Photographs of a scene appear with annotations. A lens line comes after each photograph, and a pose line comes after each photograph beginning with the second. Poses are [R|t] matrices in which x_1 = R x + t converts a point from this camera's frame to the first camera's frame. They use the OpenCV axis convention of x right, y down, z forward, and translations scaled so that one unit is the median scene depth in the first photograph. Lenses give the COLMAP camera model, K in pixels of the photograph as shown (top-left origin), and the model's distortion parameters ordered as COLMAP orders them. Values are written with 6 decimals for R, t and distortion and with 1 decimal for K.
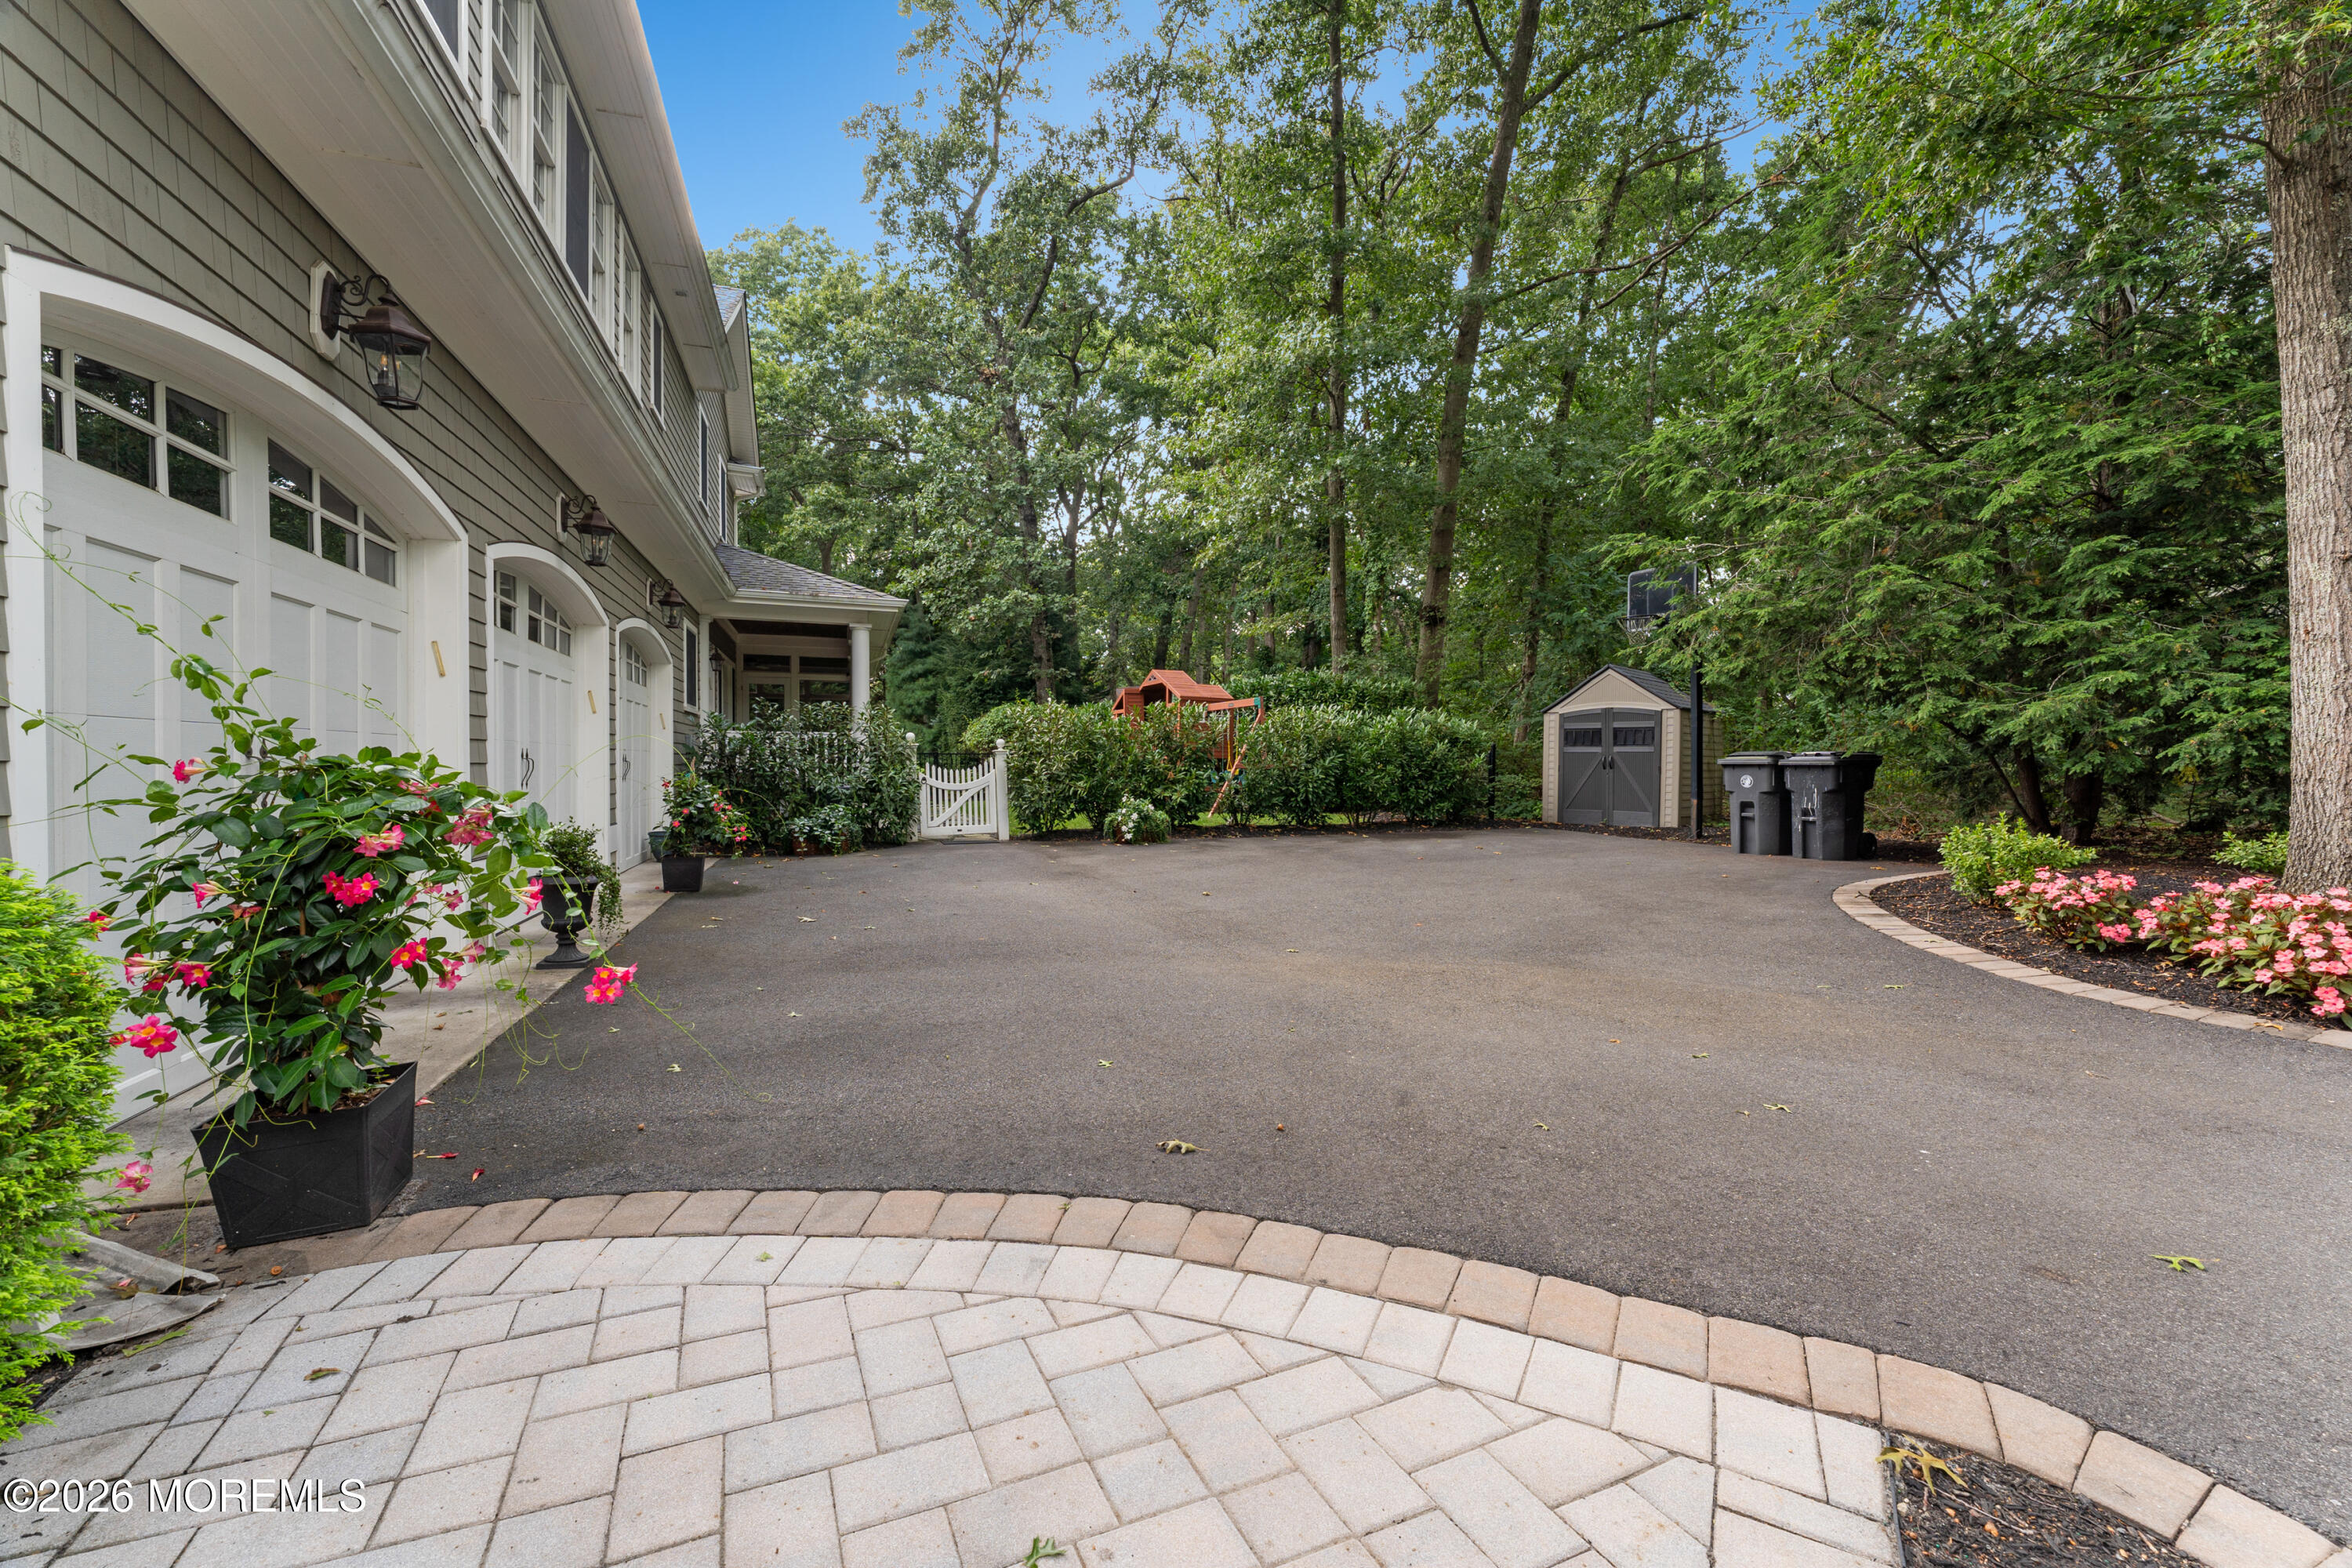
lens RADIAL K [[963.7, 0, 1184.5], [0, 963.7, 777.0], [0, 0, 1]] dist [-0.000575, -0.000641]
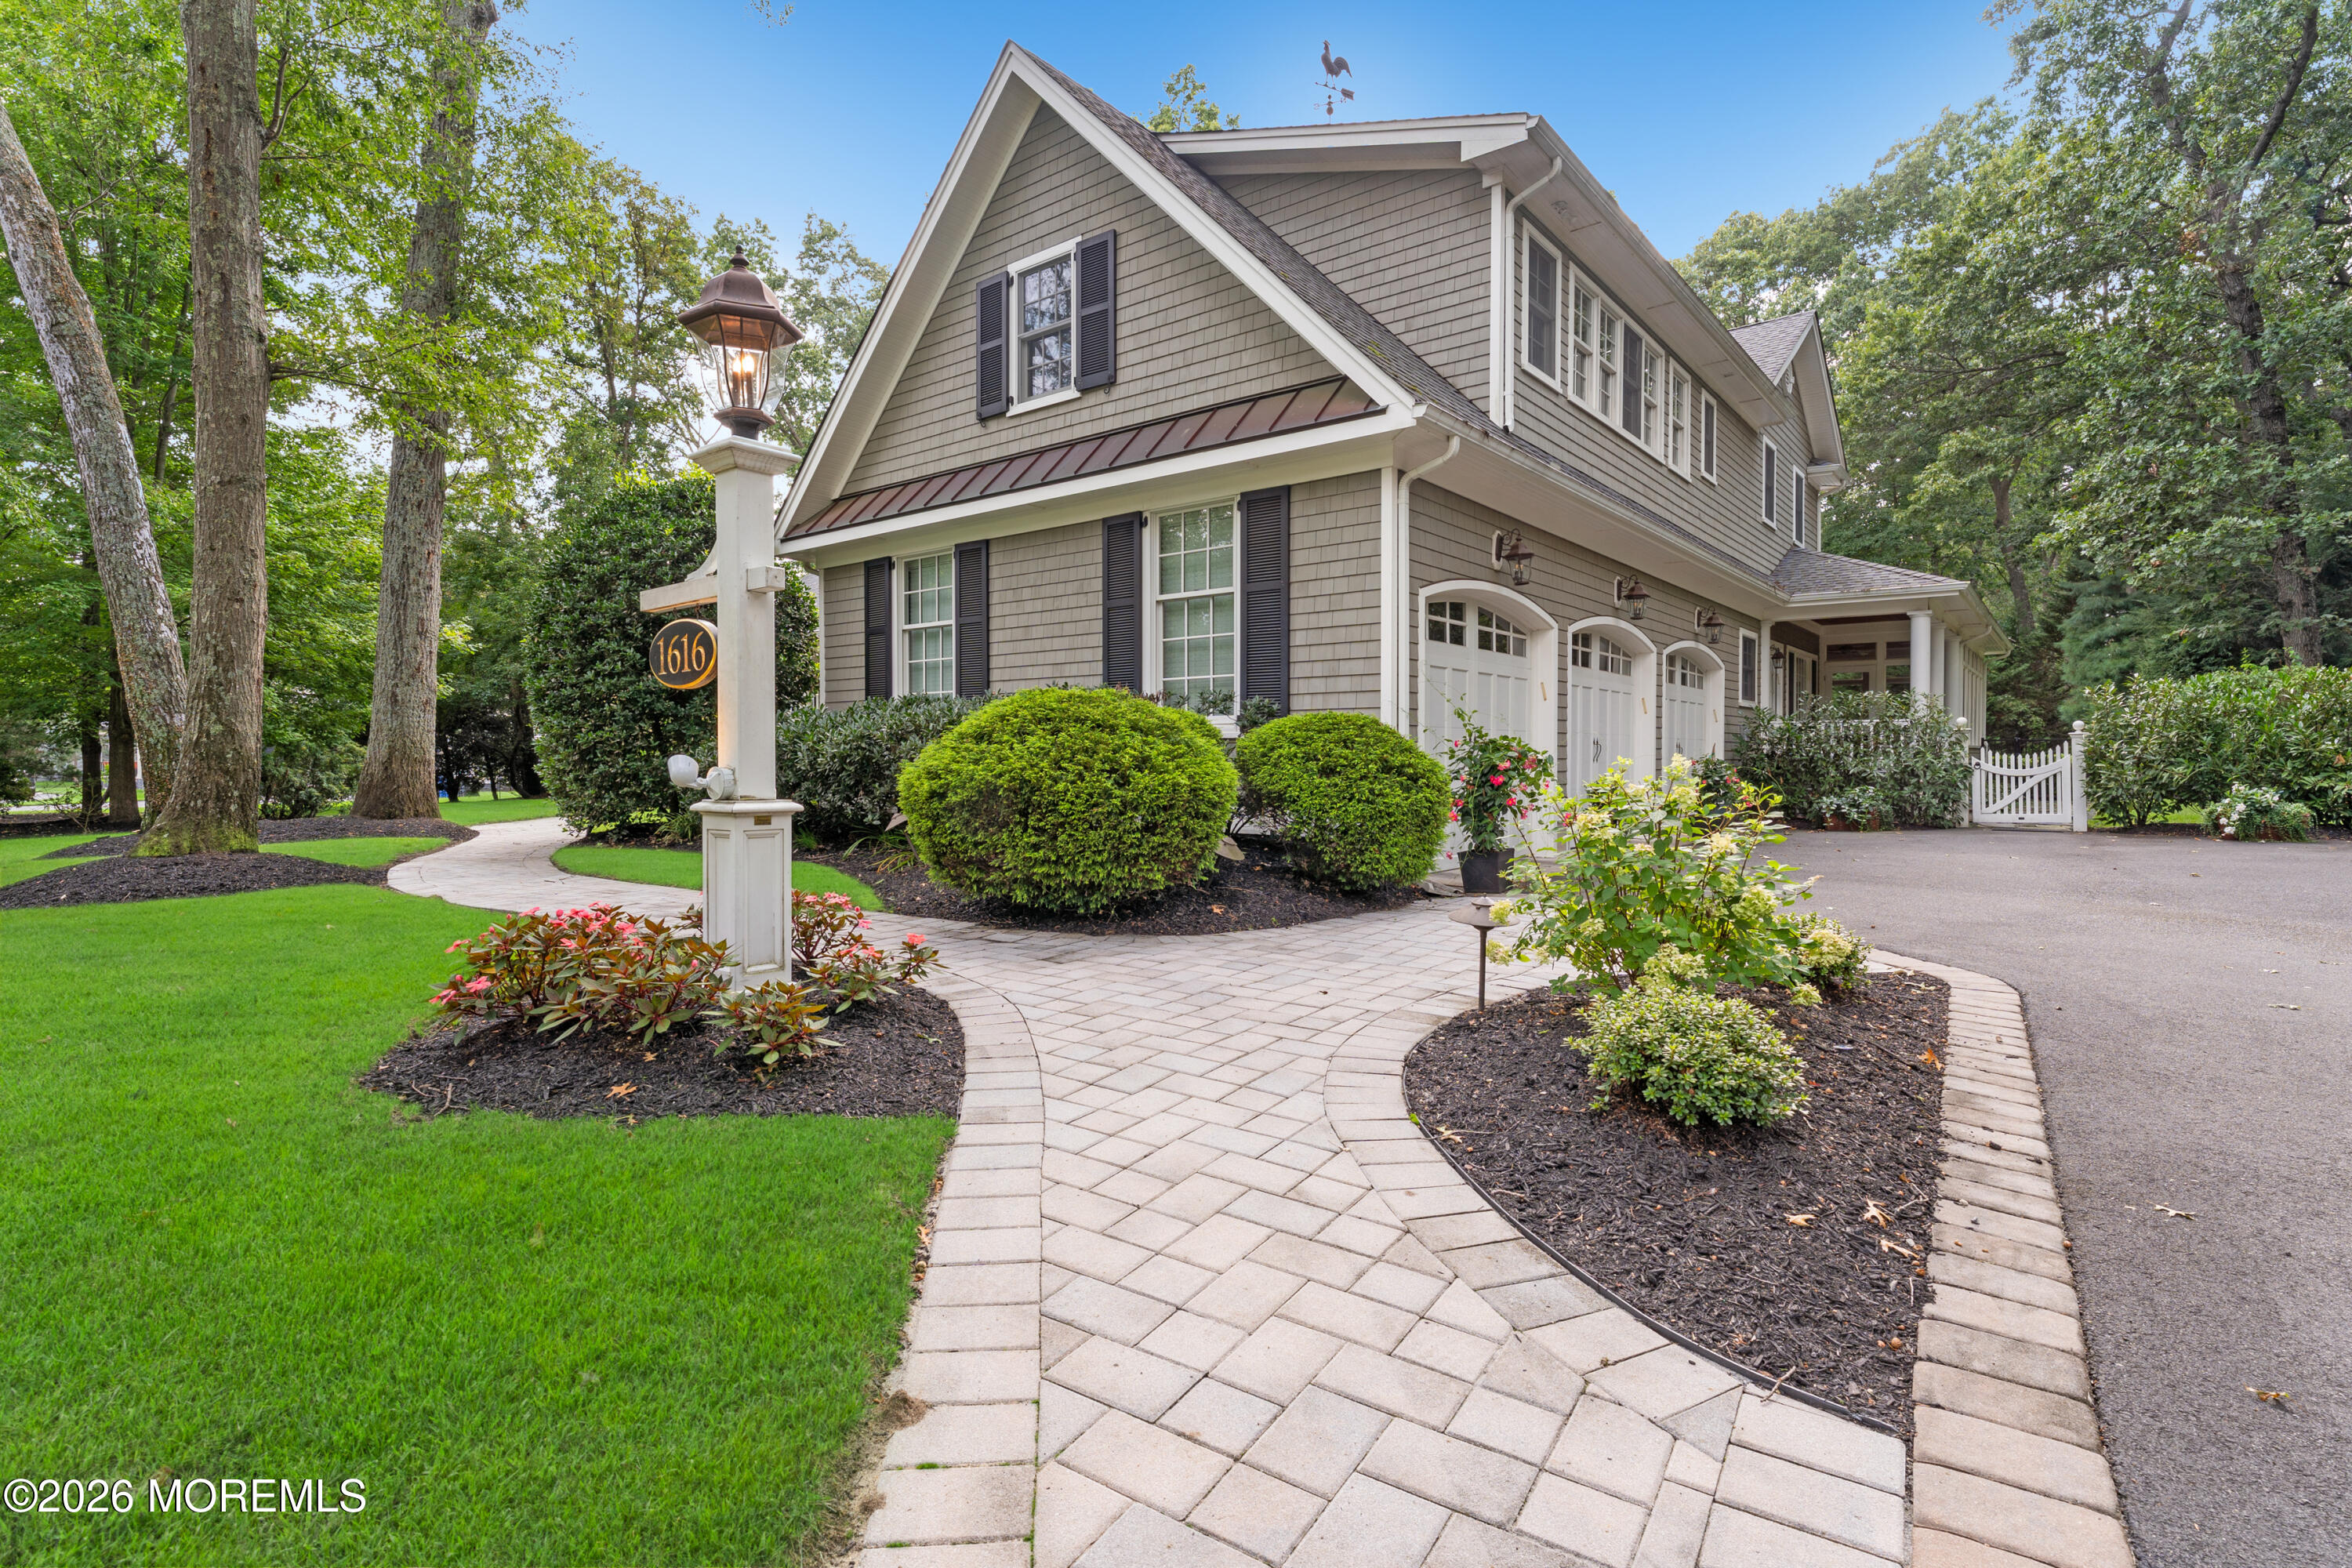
lens RADIAL K [[1141.8, 0, 1176.0], [0, 1141.8, 784.0], [0, 0, 1]] dist [-0.003592, -0.000732]
pose [[0.524338, 0.014219, -0.851392, 0.304542], [-0.008262, 0.999898, 0.011611, 0.016356], [0.851470, 0.000946, 0.524402, -0.319162]]
